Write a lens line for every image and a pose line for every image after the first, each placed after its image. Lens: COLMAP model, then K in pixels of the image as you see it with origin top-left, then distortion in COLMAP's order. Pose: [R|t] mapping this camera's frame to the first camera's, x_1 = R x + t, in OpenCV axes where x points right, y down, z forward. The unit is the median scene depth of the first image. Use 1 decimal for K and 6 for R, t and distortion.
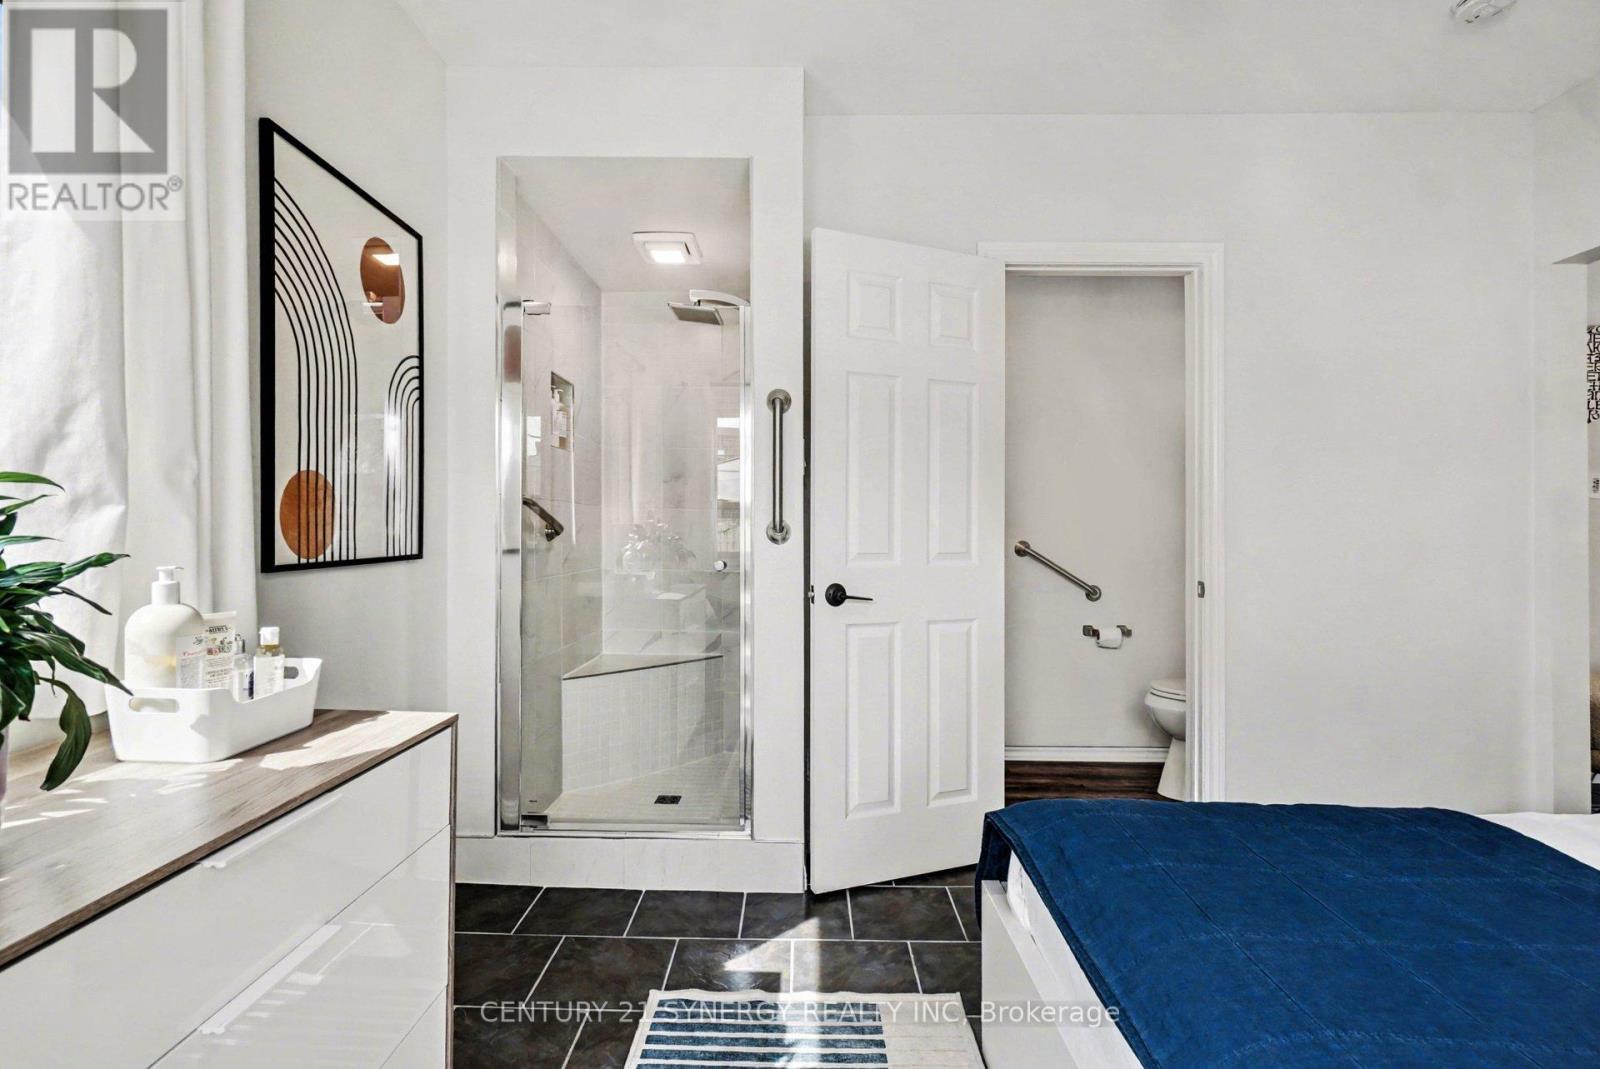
lens RADIAL K [[745.0, 0, 800.0], [0, 745.0, 534.5], [0, 0, 1]] dist [0.002025, 0.000274]
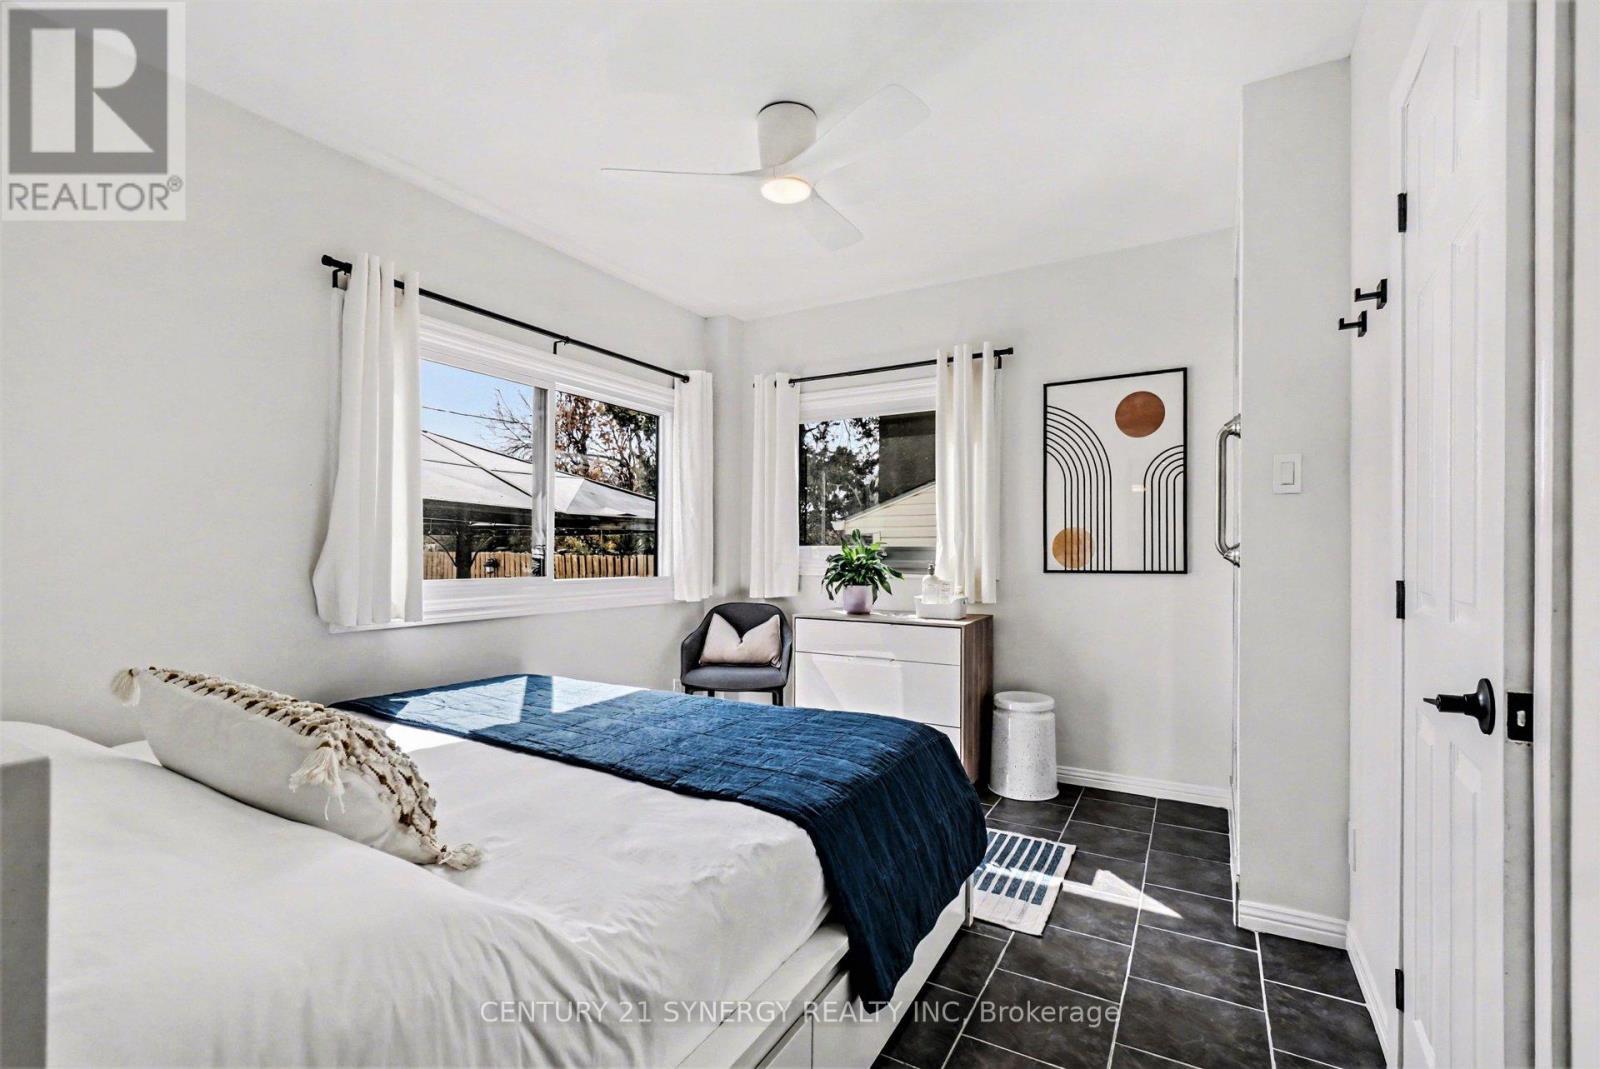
lens RADIAL K [[745.0, 0, 800.0], [0, 745.0, 534.5], [0, 0, 1]] dist [0.002025, 0.000274]
pose [[-0.463458, -0.006474, -0.886095, 1.500315], [-0.006606, 0.999971, -0.003851, -0.047292], [0.886094, 0.004069, -0.463487, 1.212121]]
